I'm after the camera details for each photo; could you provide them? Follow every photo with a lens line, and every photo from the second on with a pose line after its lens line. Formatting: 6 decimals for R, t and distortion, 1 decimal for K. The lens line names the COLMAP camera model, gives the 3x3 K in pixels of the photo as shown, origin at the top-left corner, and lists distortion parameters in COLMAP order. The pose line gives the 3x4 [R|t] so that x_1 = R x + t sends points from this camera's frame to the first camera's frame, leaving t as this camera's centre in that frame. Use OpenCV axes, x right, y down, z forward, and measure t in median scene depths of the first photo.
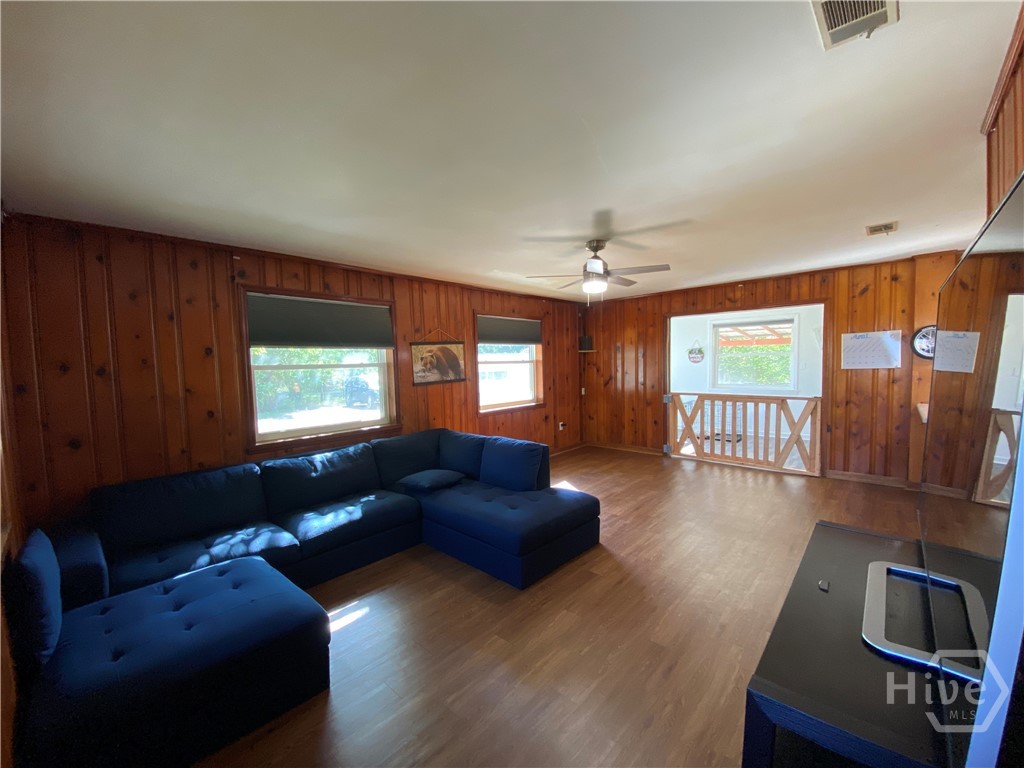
lens RADIAL K [[412.1, 0, 505.6], [0, 412.1, 388.5], [0, 0, 1]] dist [0.050845, -0.041225]
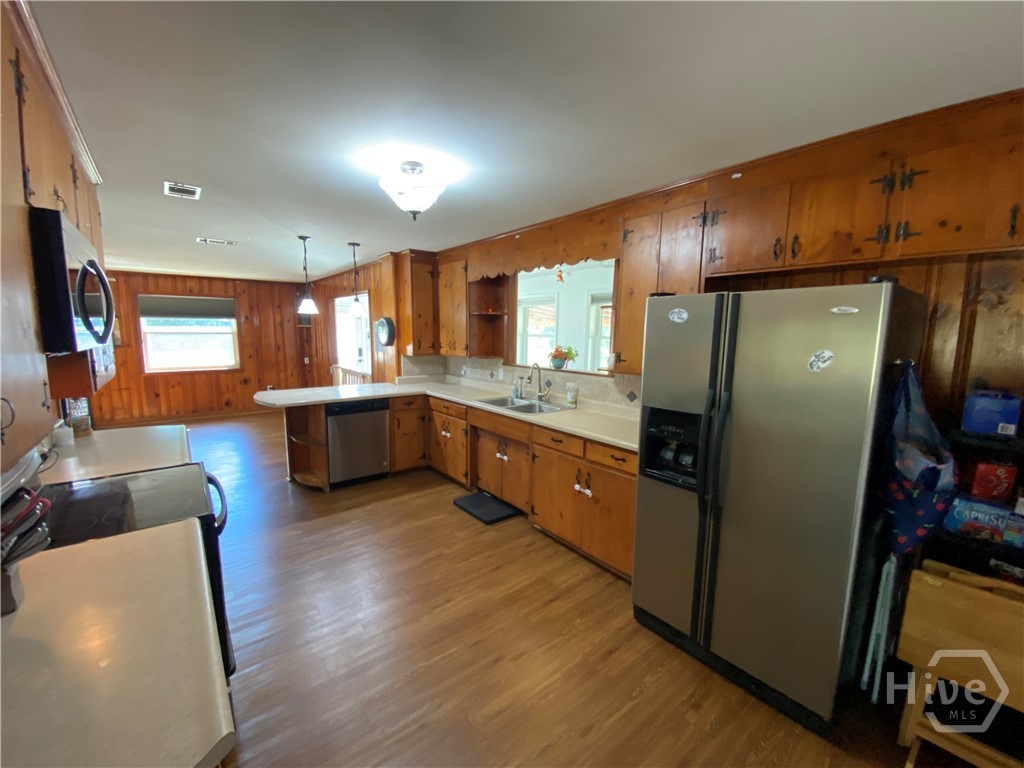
lens RADIAL K [[412.1, 0, 505.6], [0, 412.1, 388.5], [0, 0, 1]] dist [0.050845, -0.041225]
pose [[0.986892, 0.058791, -0.150292, 1.352193], [-0.047003, 0.995620, 0.080824, -0.054067], [0.154385, -0.072700, 0.985332, -0.107219]]
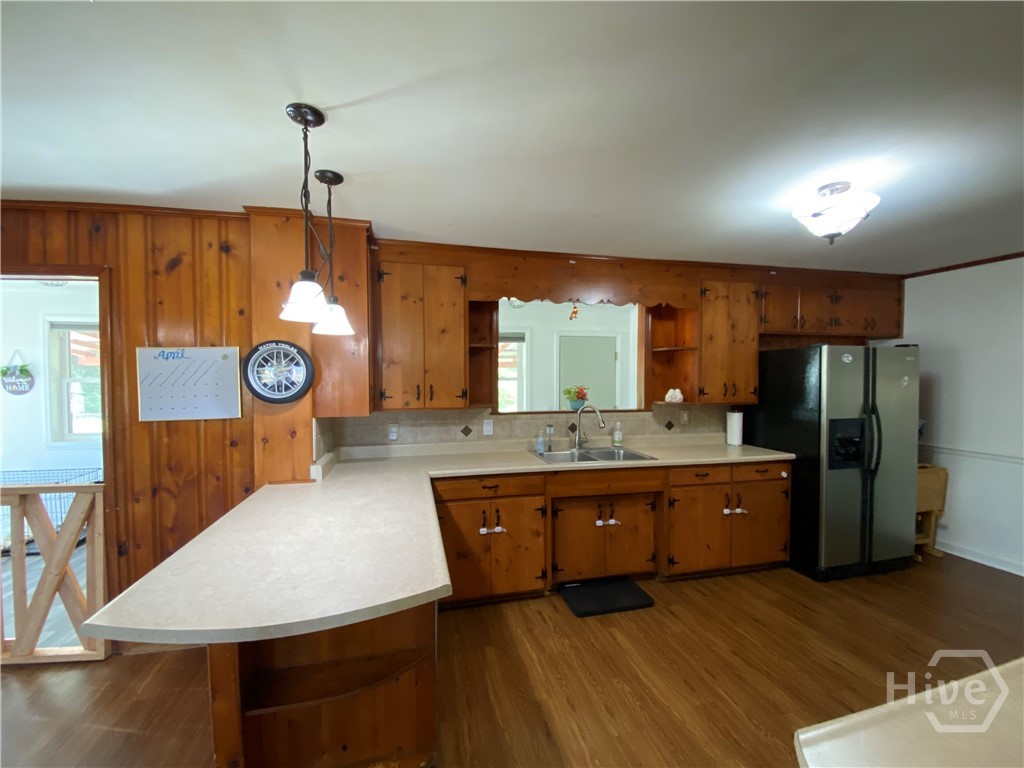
lens RADIAL K [[412.1, 0, 505.6], [0, 412.1, 388.5], [0, 0, 1]] dist [0.050845, -0.041225]
pose [[0.559635, 0.003691, 0.828731, 0.645280], [0.037207, 0.998870, -0.029575, -0.054567], [-0.827903, 0.047386, 0.558866, 0.391484]]
